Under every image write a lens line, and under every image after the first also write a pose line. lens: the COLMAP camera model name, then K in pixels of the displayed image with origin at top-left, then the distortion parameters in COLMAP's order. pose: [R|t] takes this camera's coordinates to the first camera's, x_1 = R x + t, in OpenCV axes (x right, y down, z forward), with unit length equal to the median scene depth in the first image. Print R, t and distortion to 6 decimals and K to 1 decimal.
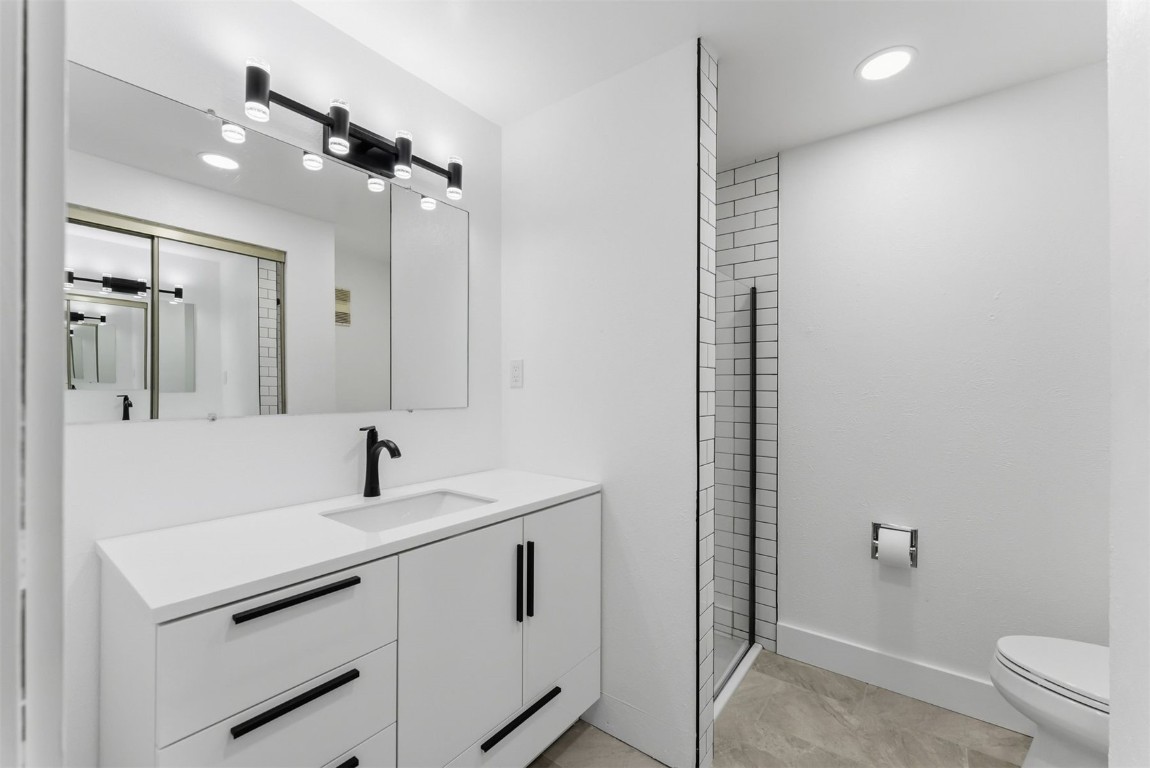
lens RADIAL K [[466.2, 0, 573.6], [0, 466.2, 390.0], [0, 0, 1]] dist [-0.001637, -0.000198]
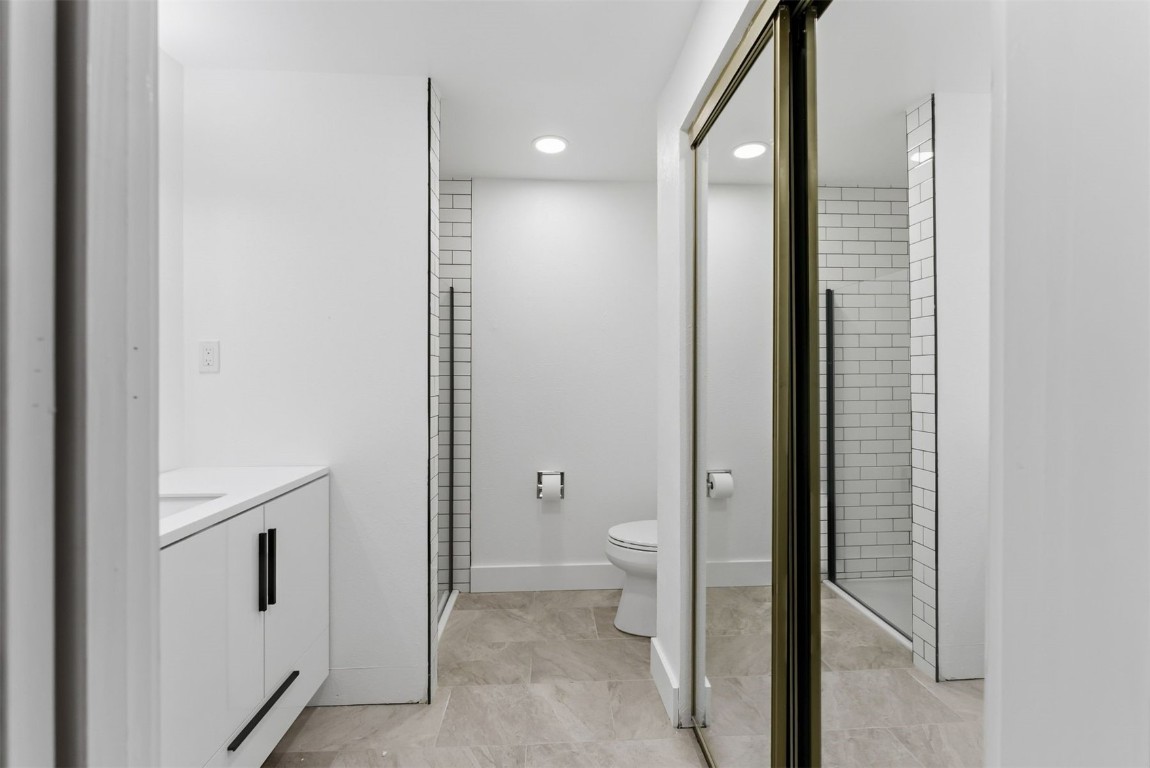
lens RADIAL K [[466.2, 0, 573.6], [0, 466.2, 390.0], [0, 0, 1]] dist [-0.001637, -0.000198]
pose [[0.764118, -0.025776, 0.644562, -0.173553], [0.006468, 0.999457, 0.032302, 0.002727], [-0.645044, -0.020513, 0.763870, -0.118885]]
